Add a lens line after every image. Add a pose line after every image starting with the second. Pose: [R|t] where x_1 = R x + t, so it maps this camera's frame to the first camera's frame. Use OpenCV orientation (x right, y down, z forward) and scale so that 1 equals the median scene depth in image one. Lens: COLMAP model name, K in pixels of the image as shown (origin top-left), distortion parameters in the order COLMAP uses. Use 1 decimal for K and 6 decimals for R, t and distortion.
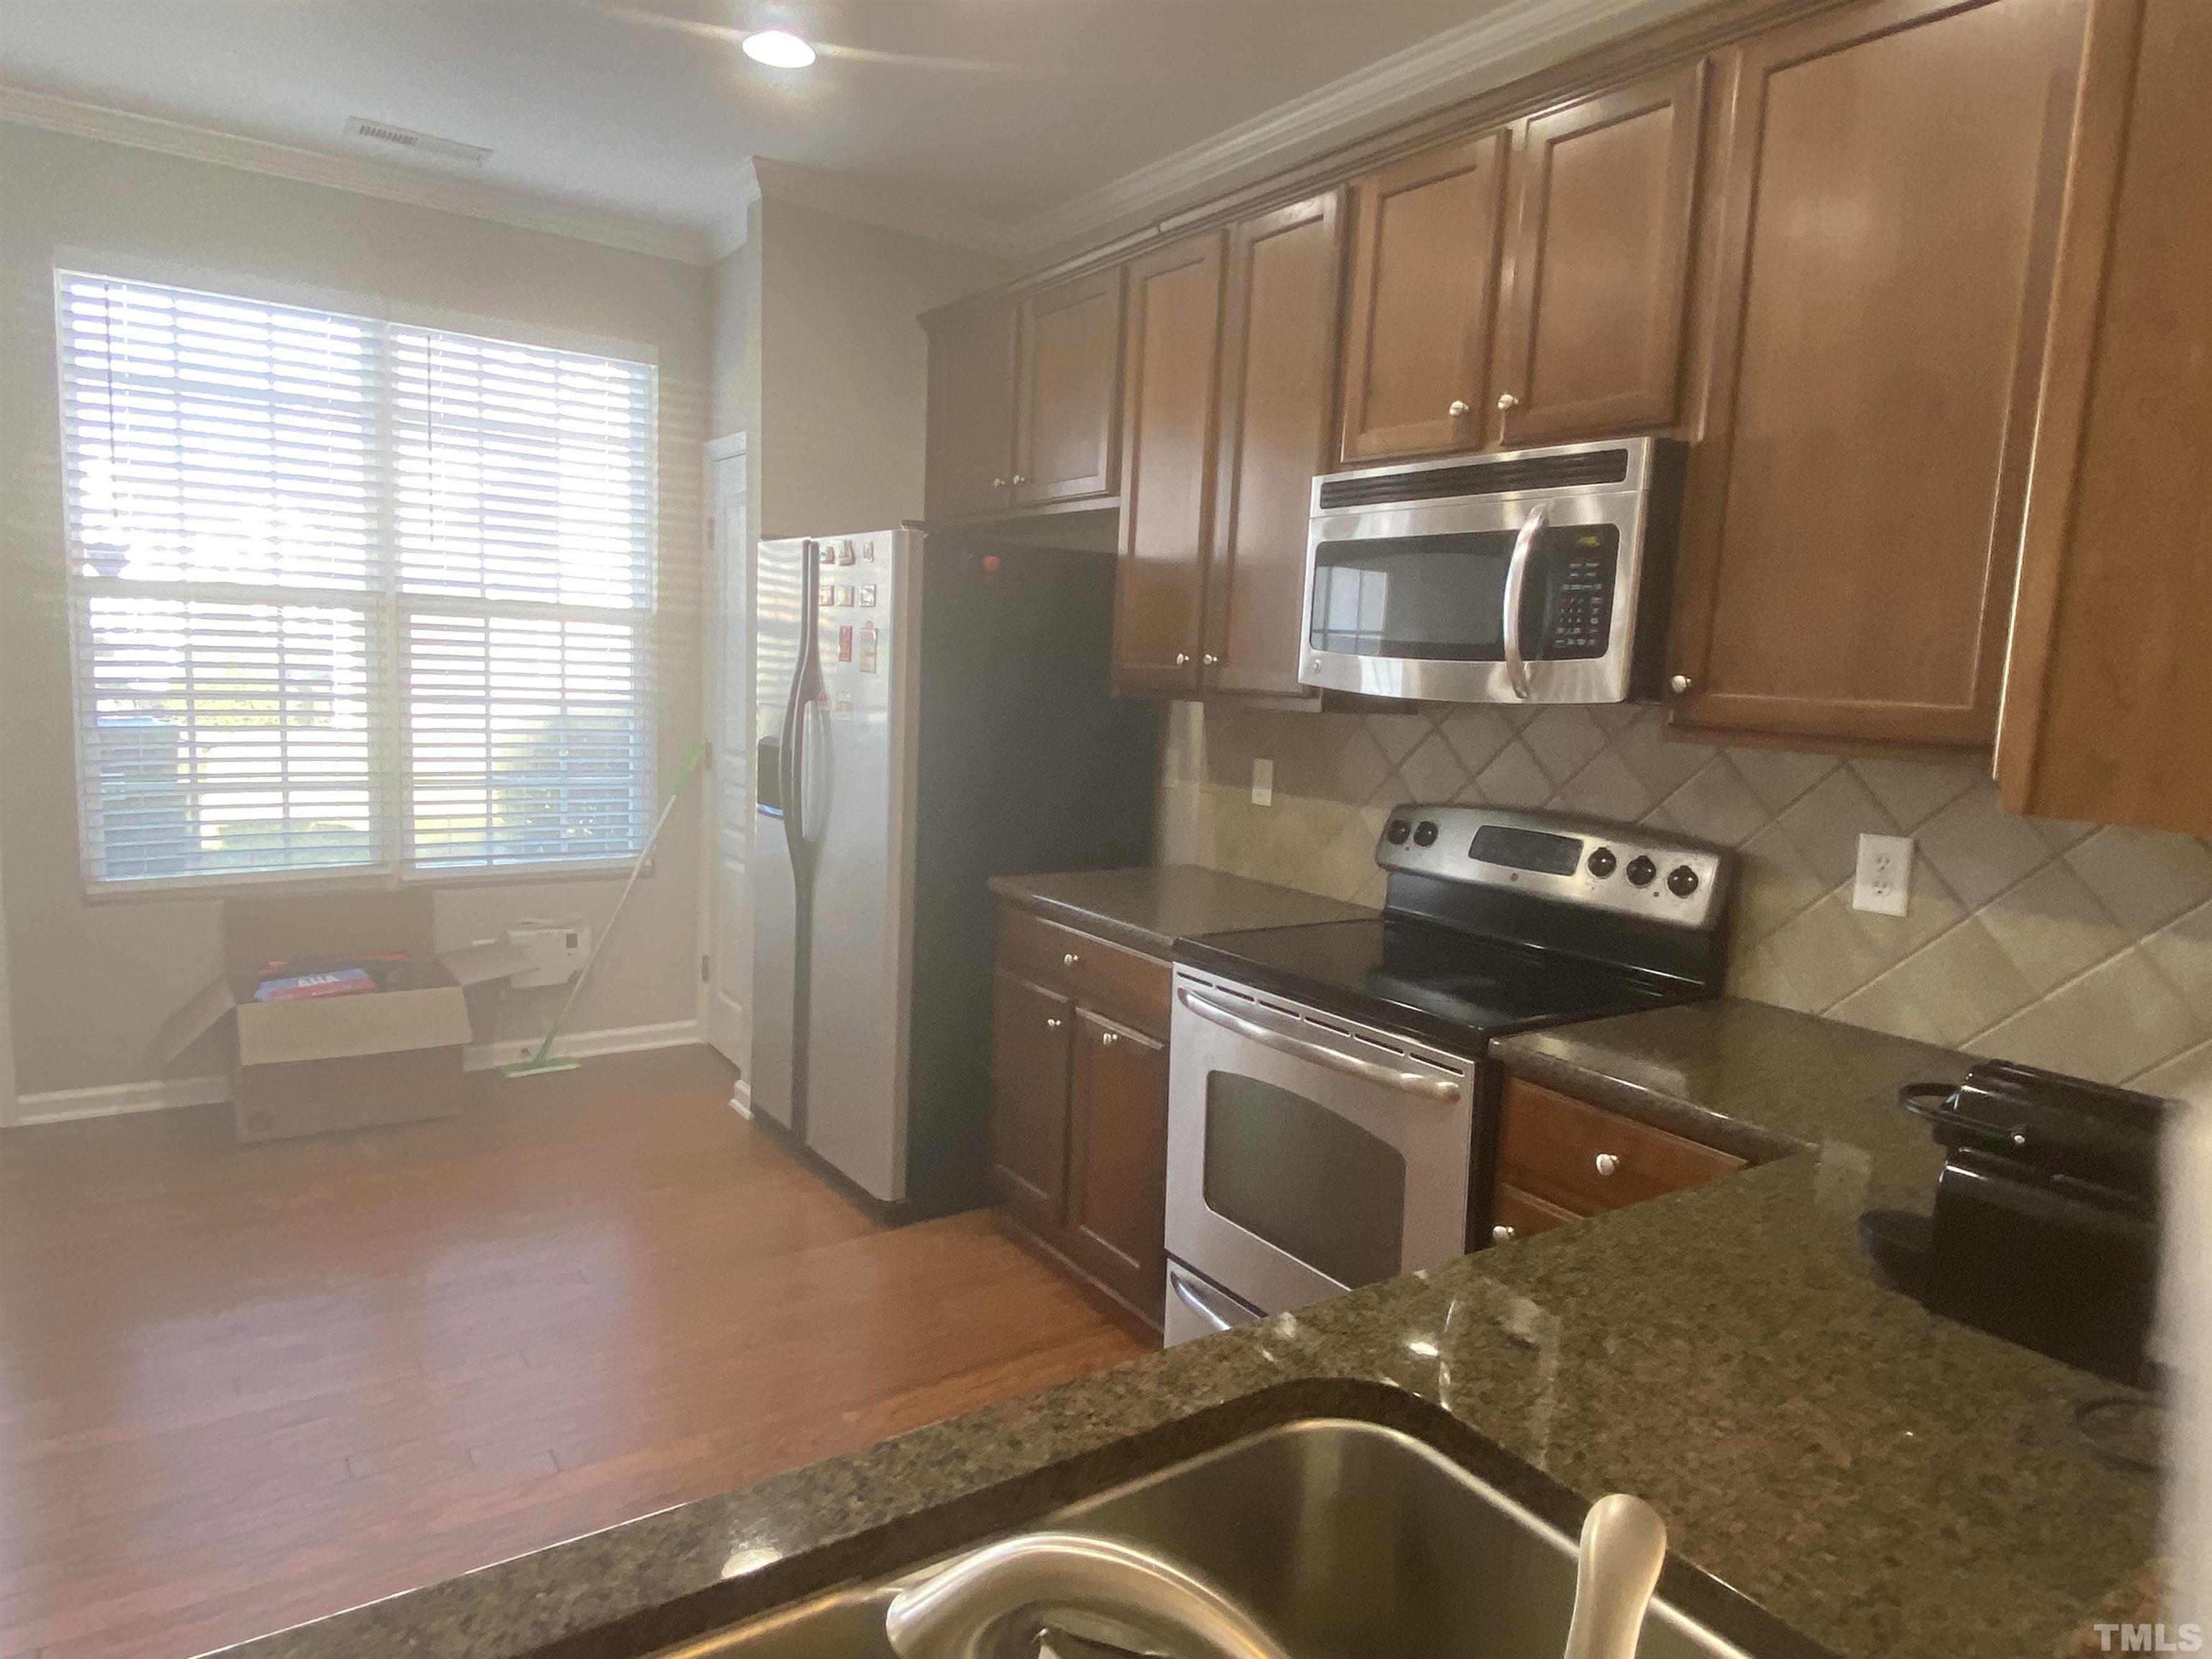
lens RADIAL K [[1313.3, 0, 1106.0], [0, 1313.3, 829.5], [0, 0, 1]] dist [0.001295, 0.000256]
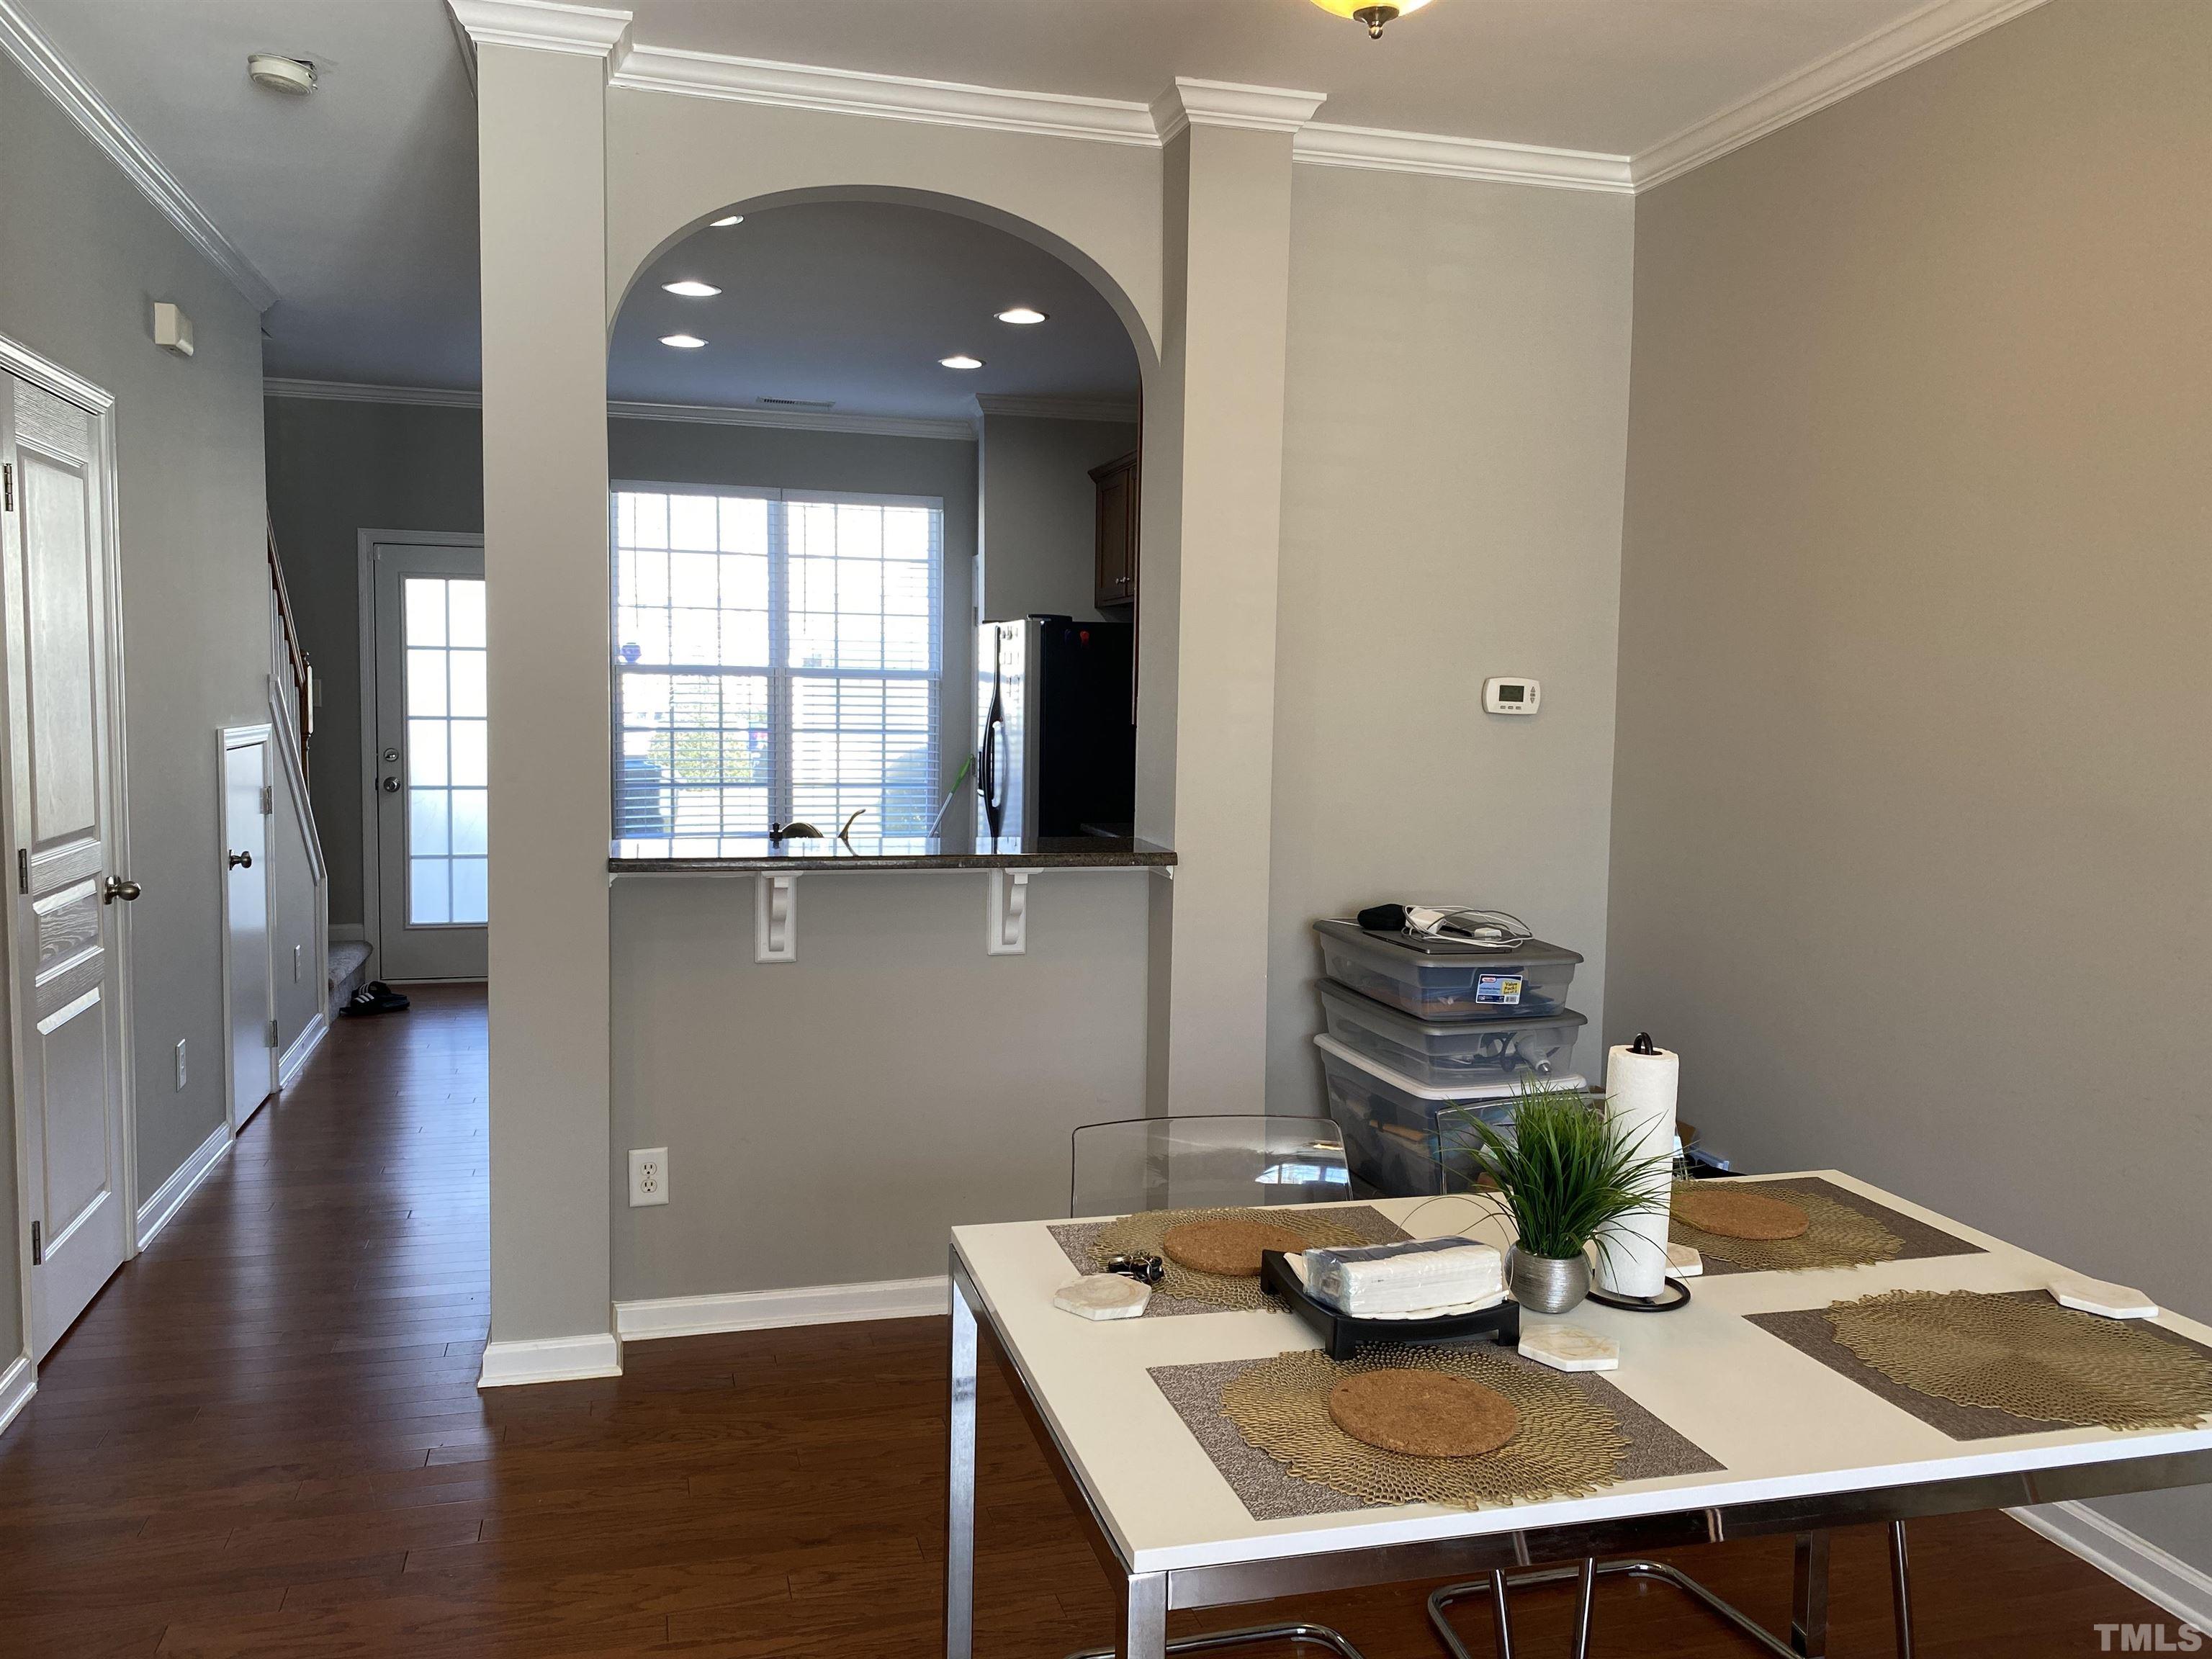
lens RADIAL K [[1662.4, 0, 1113.1], [0, 1662.4, 827.7], [0, 0, 1]] dist [0.035942, -0.055777]
pose [[0.942506, -0.006005, -0.334135, 0.571350], [-0.015646, 0.997949, -0.062068, 0.151584], [0.333822, 0.063727, 0.940479, -0.846236]]
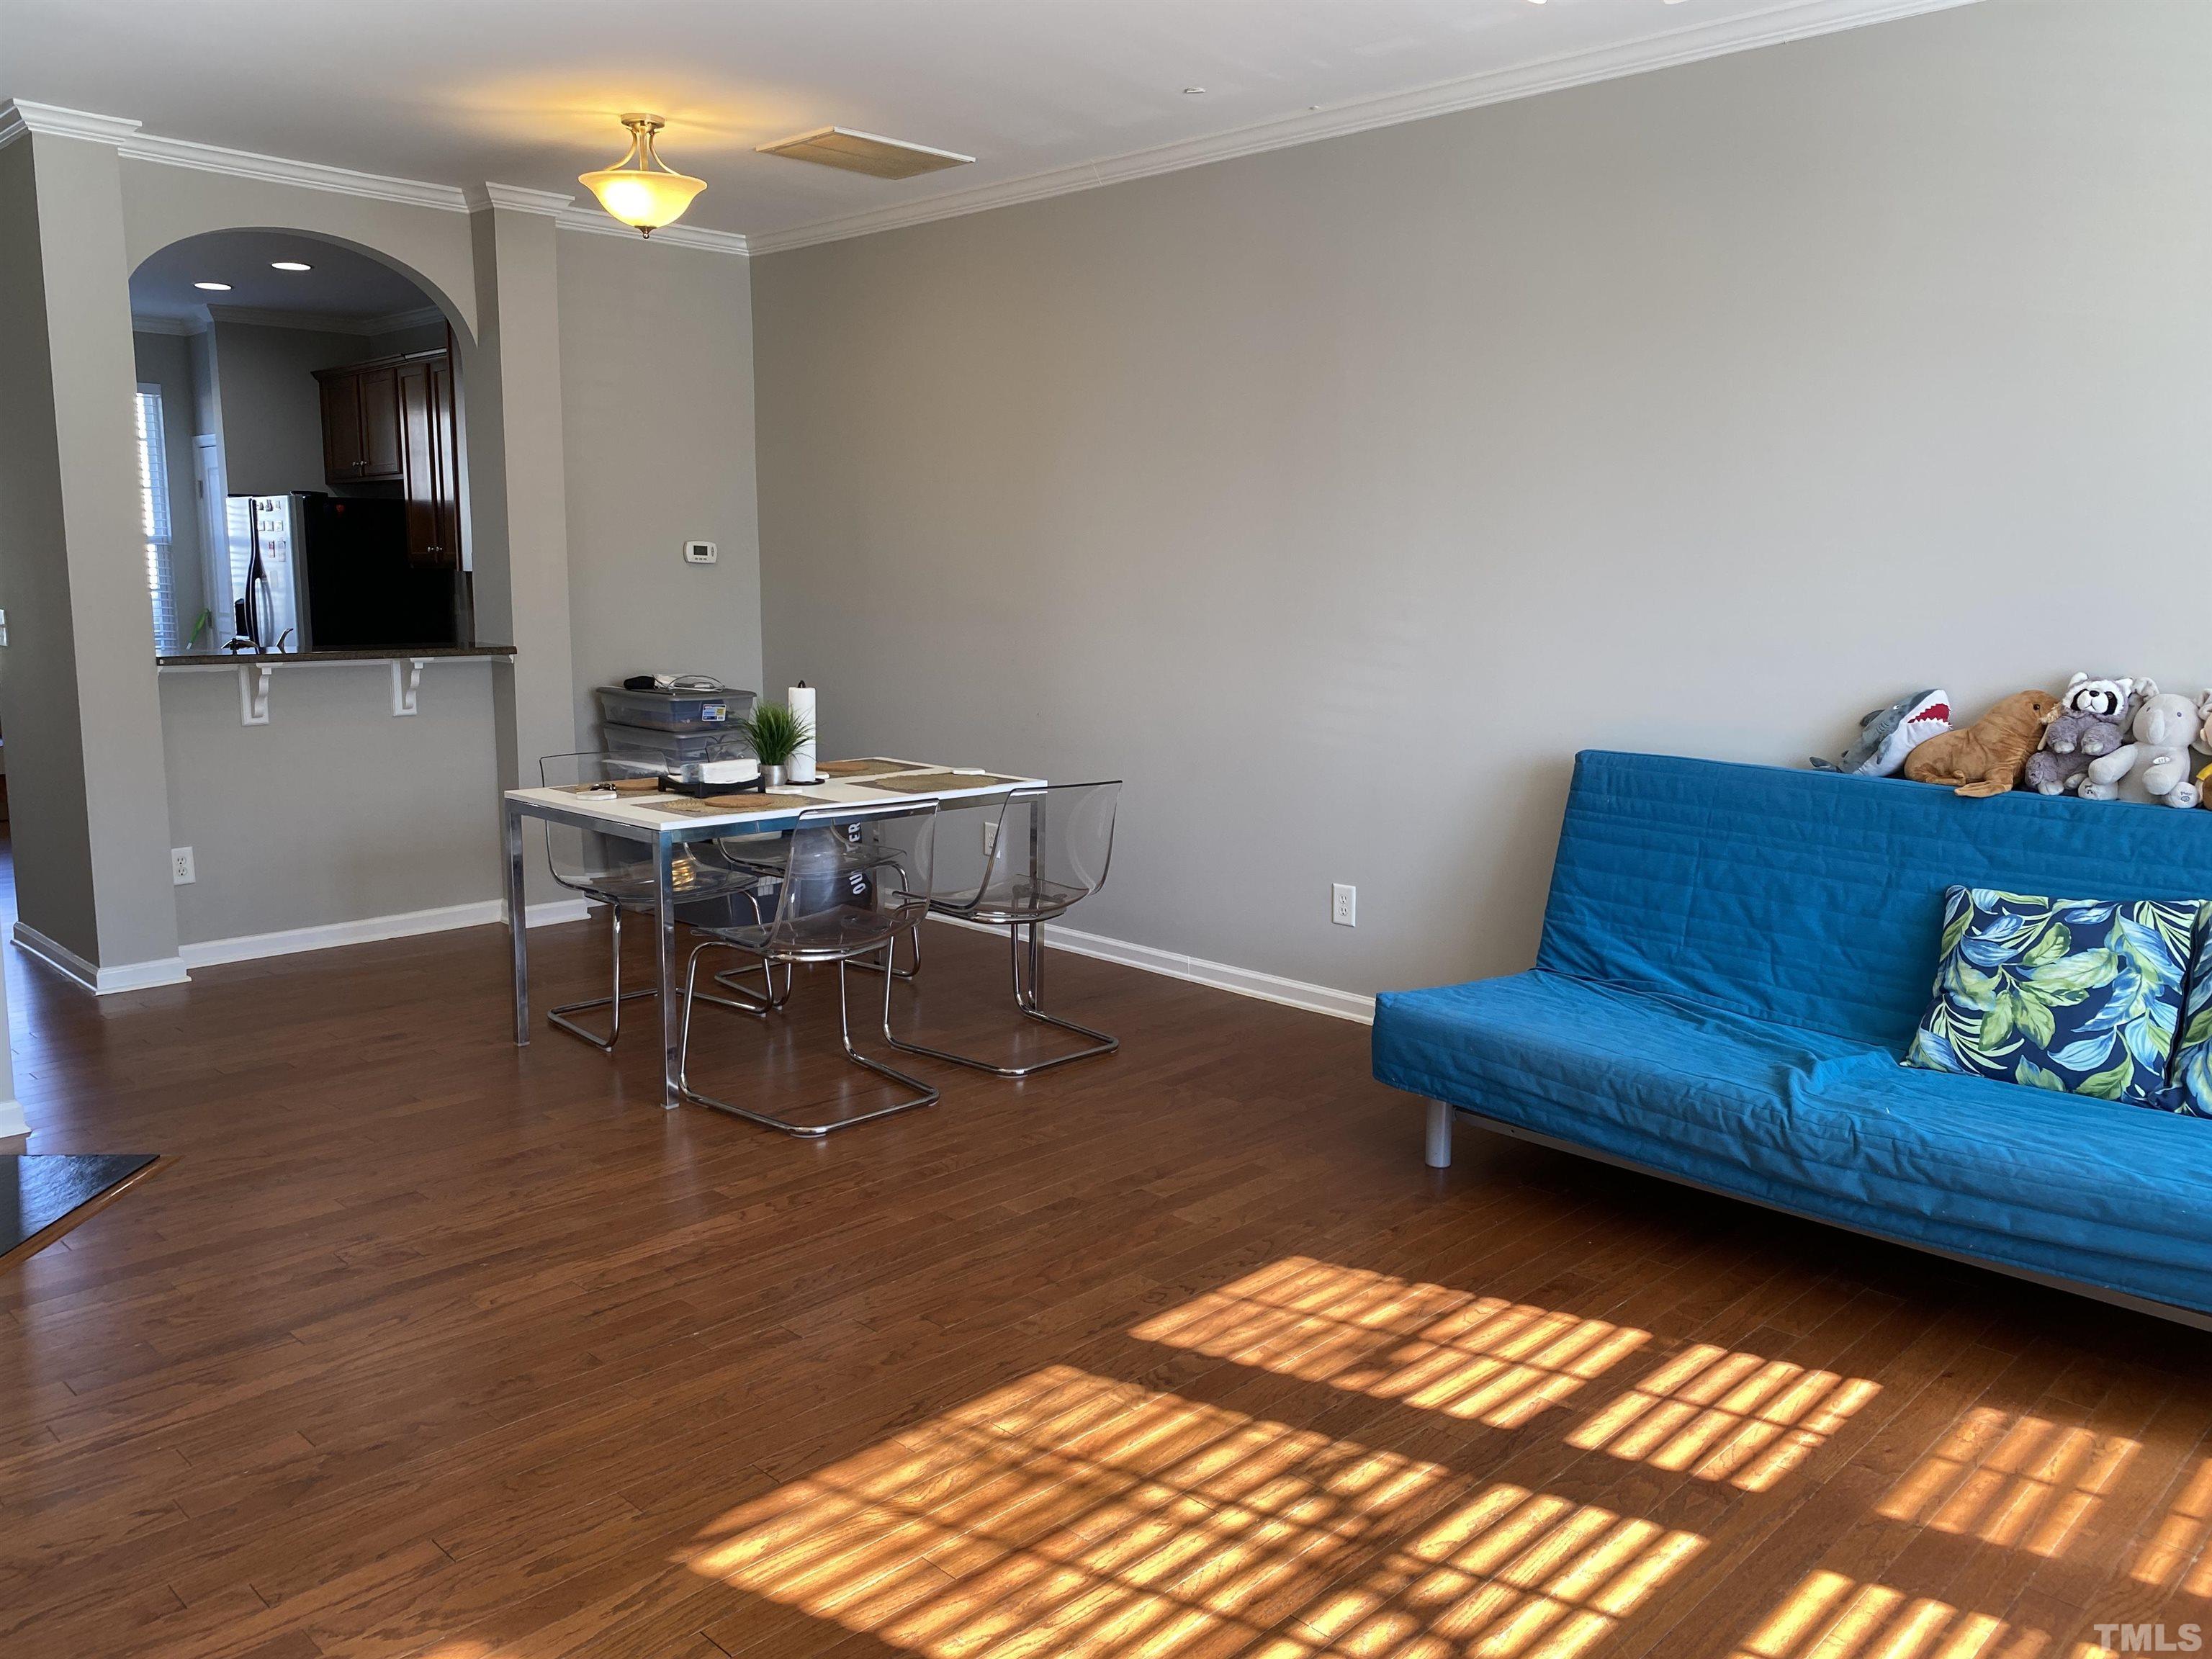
lens RADIAL K [[1662.4, 0, 1113.1], [0, 1662.4, 827.7], [0, 0, 1]] dist [0.035942, -0.055777]
pose [[0.981573, -0.070637, 0.177550, 0.552296], [0.066257, 0.997337, 0.030483, 0.278441], [-0.179231, -0.018157, 0.983639, -1.683802]]
